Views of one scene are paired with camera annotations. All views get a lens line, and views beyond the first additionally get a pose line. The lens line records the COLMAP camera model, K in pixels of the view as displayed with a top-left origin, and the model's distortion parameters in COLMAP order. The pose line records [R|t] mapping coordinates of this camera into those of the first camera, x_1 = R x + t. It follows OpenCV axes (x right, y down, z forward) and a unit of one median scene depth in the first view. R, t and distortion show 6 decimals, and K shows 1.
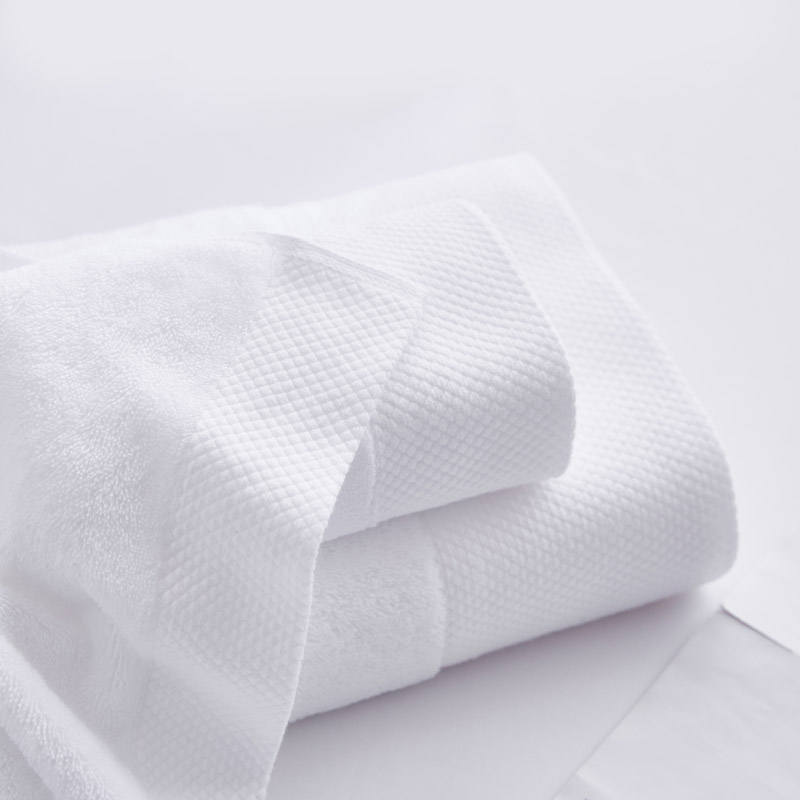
lens RADIAL K [[2243.3, 0, 400.0], [0, 2243.3, 400.0], [0, 0, 1]] dist [-0.135744, 0.449815]
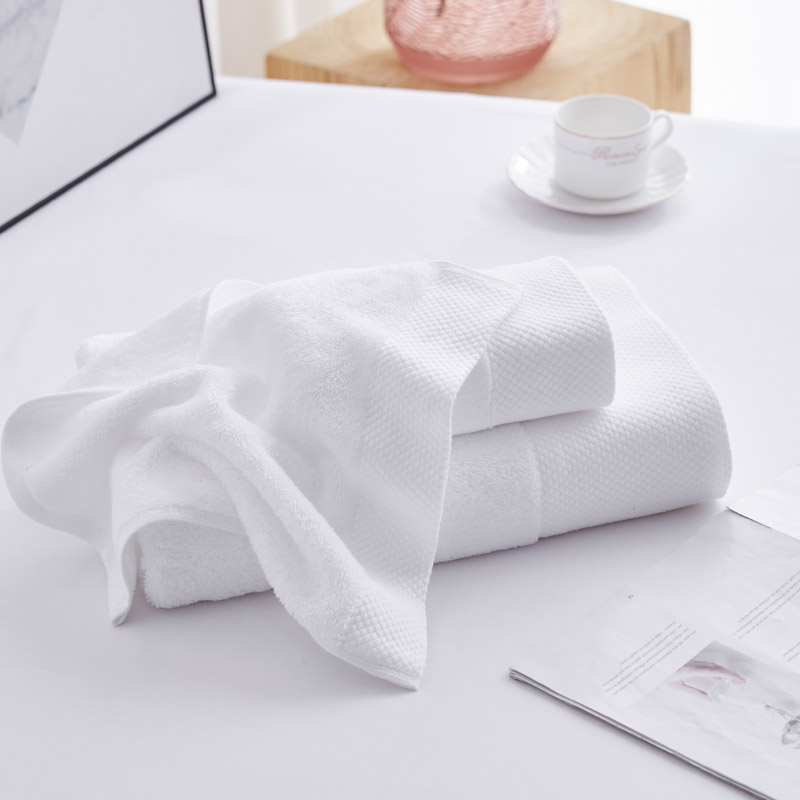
lens RADIAL K [[2615.0, 0, 400.0], [0, 2615.0, 400.0], [0, 0, 1]] dist [-0.125424, 1.030670]
pose [[0.992940, -0.031633, -0.114326, 0.138592], [0.000301, 0.964457, -0.264241, 0.540753], [0.118621, 0.262341, 0.957657, -0.848267]]
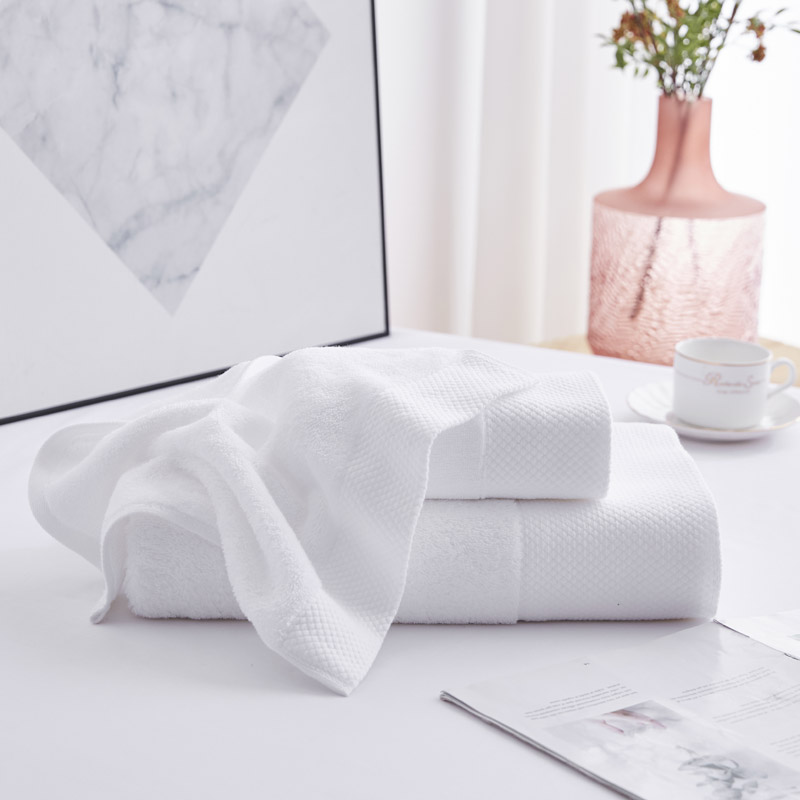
lens RADIAL K [[2674.8, 0, 400.0], [0, 2674.8, 400.0], [0, 0, 1]] dist [-0.165920, 0.117450]
pose [[0.953777, 0.048435, -0.296586, 0.519287], [-0.195150, 0.850343, -0.488706, 0.989861], [0.228529, 0.523996, 0.820489, -0.711775]]
